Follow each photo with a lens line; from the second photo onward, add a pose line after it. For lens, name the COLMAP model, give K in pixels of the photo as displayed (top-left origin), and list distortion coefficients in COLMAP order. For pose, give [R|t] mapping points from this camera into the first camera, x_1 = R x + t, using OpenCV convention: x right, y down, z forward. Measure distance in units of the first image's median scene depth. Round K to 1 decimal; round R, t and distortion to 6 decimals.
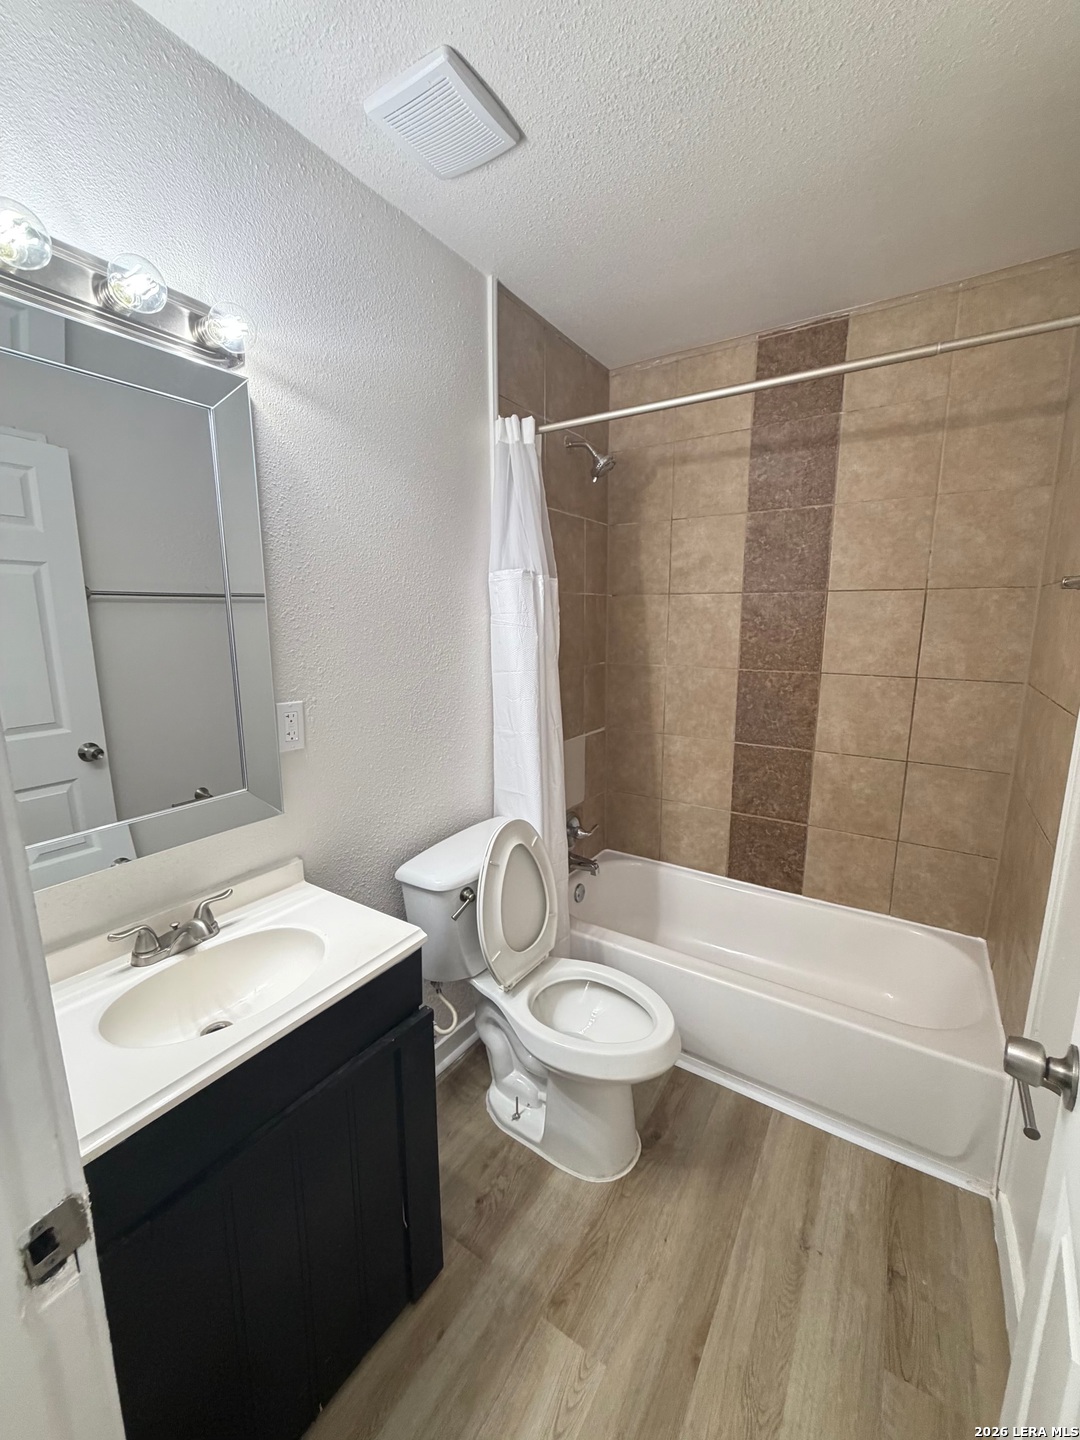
lens RADIAL K [[576.9, 0, 540.0], [0, 576.9, 720.0], [0, 0, 1]] dist [0.000197, -0.000112]
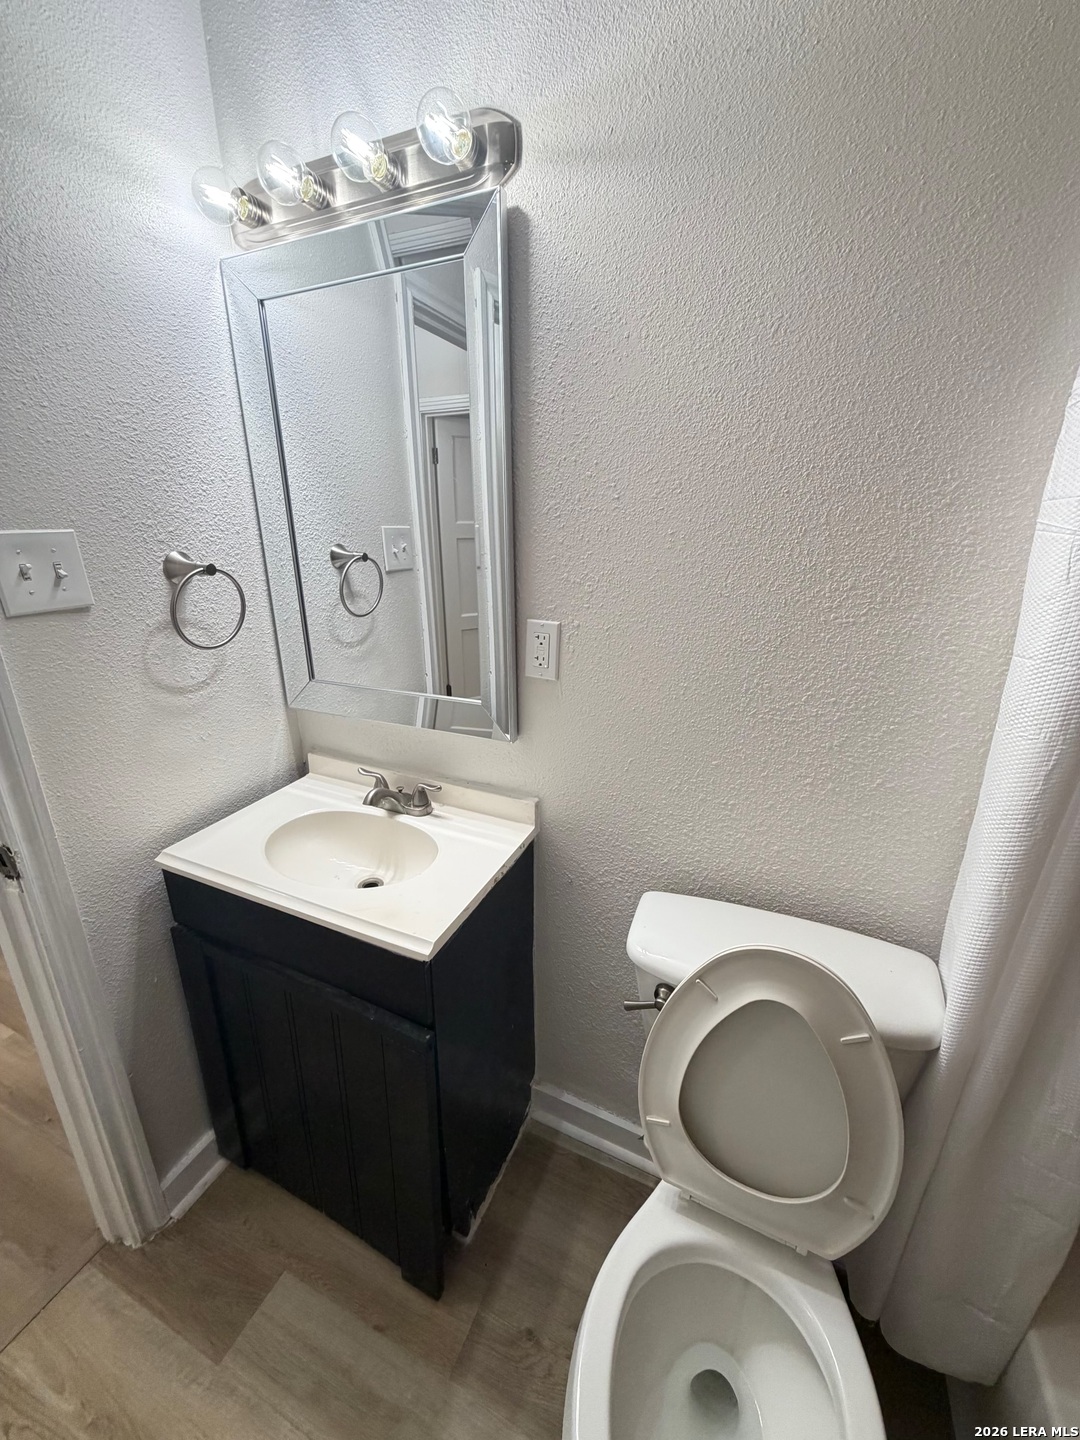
lens RADIAL K [[576.9, 0, 540.0], [0, 576.9, 720.0], [0, 0, 1]] dist [0.000197, -0.000112]
pose [[0.152873, 0.308557, -0.938841, 0.392263], [-0.177916, 0.943078, 0.280979, -0.130979], [0.972099, 0.124080, 0.199069, 0.872090]]
